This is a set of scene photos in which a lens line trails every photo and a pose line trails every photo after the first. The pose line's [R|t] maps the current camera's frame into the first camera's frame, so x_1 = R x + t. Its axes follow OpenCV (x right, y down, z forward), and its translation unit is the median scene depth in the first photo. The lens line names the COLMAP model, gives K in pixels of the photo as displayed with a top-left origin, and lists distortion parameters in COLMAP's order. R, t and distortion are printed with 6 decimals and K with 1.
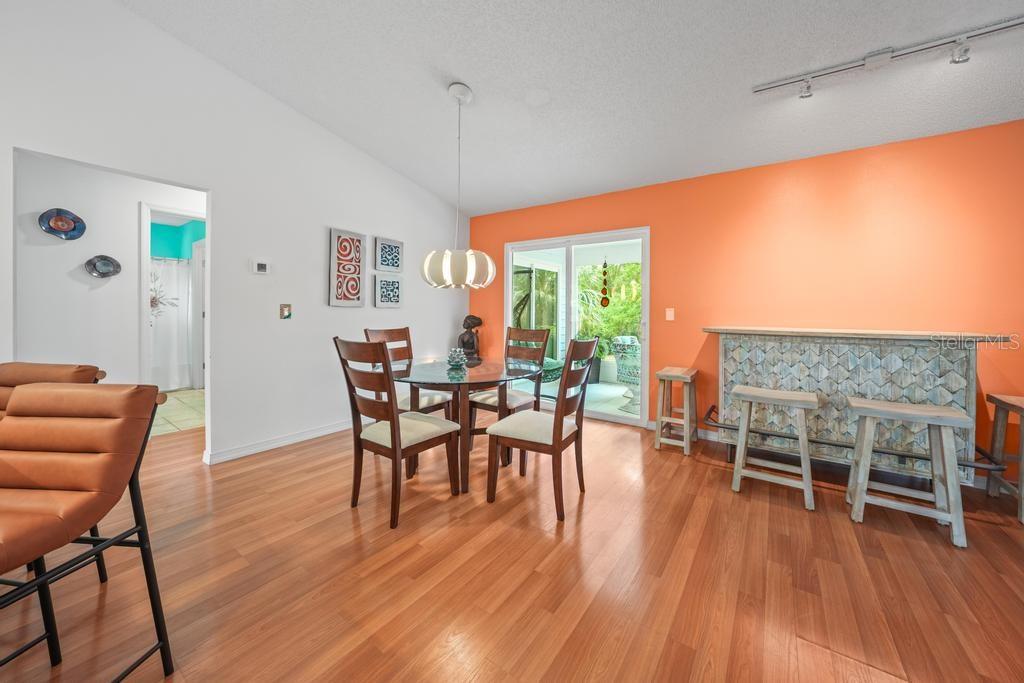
lens RADIAL K [[369.9, 0, 517.9], [0, 369.9, 314.2], [0, 0, 1]] dist [-0.024162, 0.005128]
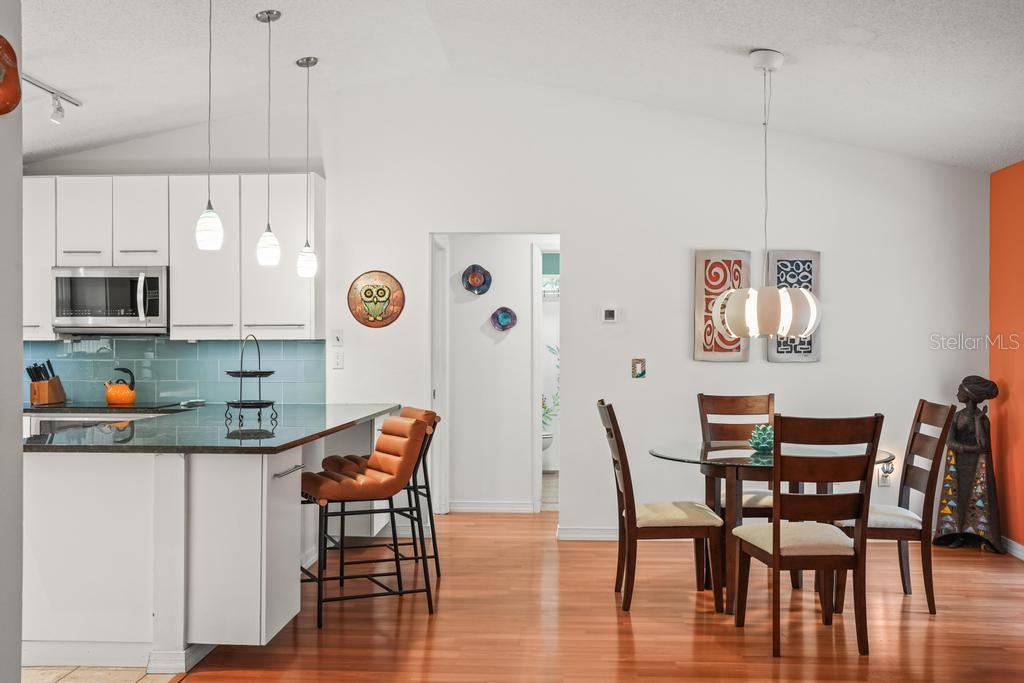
lens RADIAL K [[996.0, 0, 510.4], [0, 996.0, 341.2], [0, 0, 1]] dist [-0.029731, 0.000000]
pose [[0.529189, -0.010661, -0.848437, 1.083137], [-0.005140, 0.999862, -0.015770, -0.032099], [0.848488, 0.012706, 0.529062, -0.369938]]
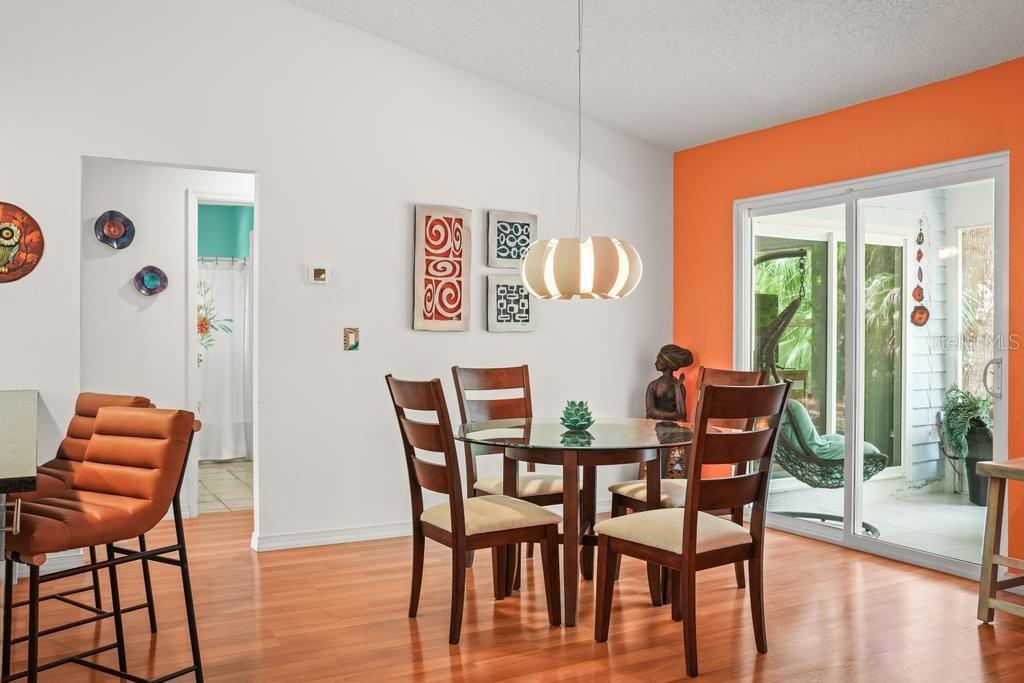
lens RADIAL K [[881.1, 0, 507.5], [0, 881.1, 339.8], [0, 0, 1]] dist [-0.095144, 0.103547]
pose [[0.896275, -0.002614, -0.443490, 0.338523], [0.000838, 0.999991, -0.004200, 0.001151], [0.443497, 0.003393, 0.896269, -0.308183]]
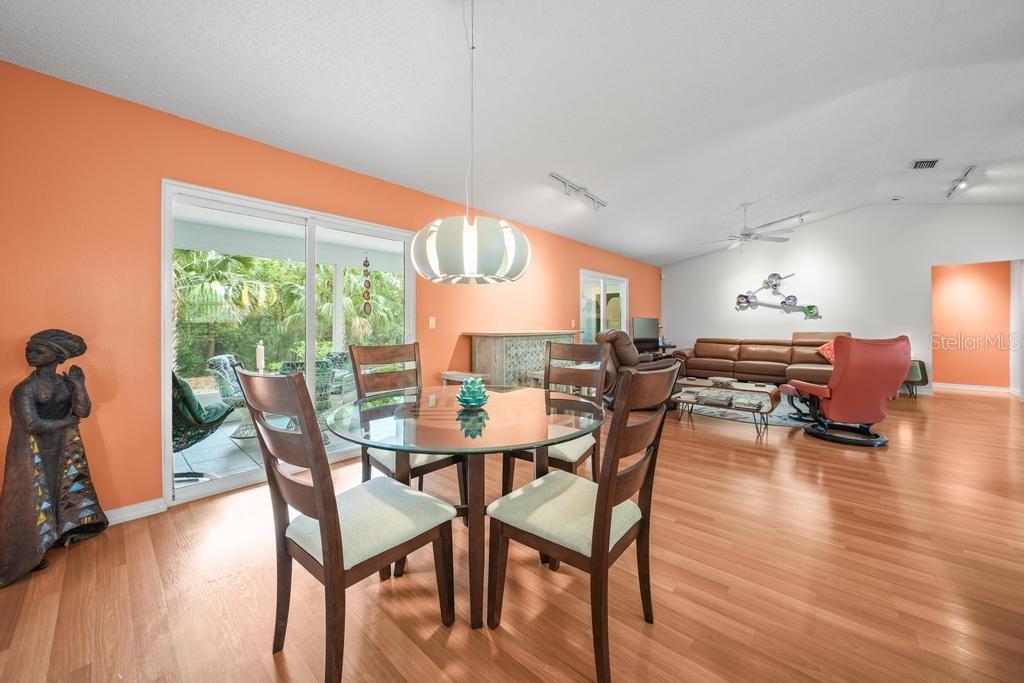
lens RADIAL K [[369.9, 0, 515.8], [0, 369.9, 322.2], [0, 0, 1]] dist [-0.024162, 0.005128]
pose [[0.109357, -0.004956, 0.993990, -0.721311], [0.007698, 0.999962, 0.004139, -0.004200], [-0.993973, 0.007199, 0.109391, 0.788992]]
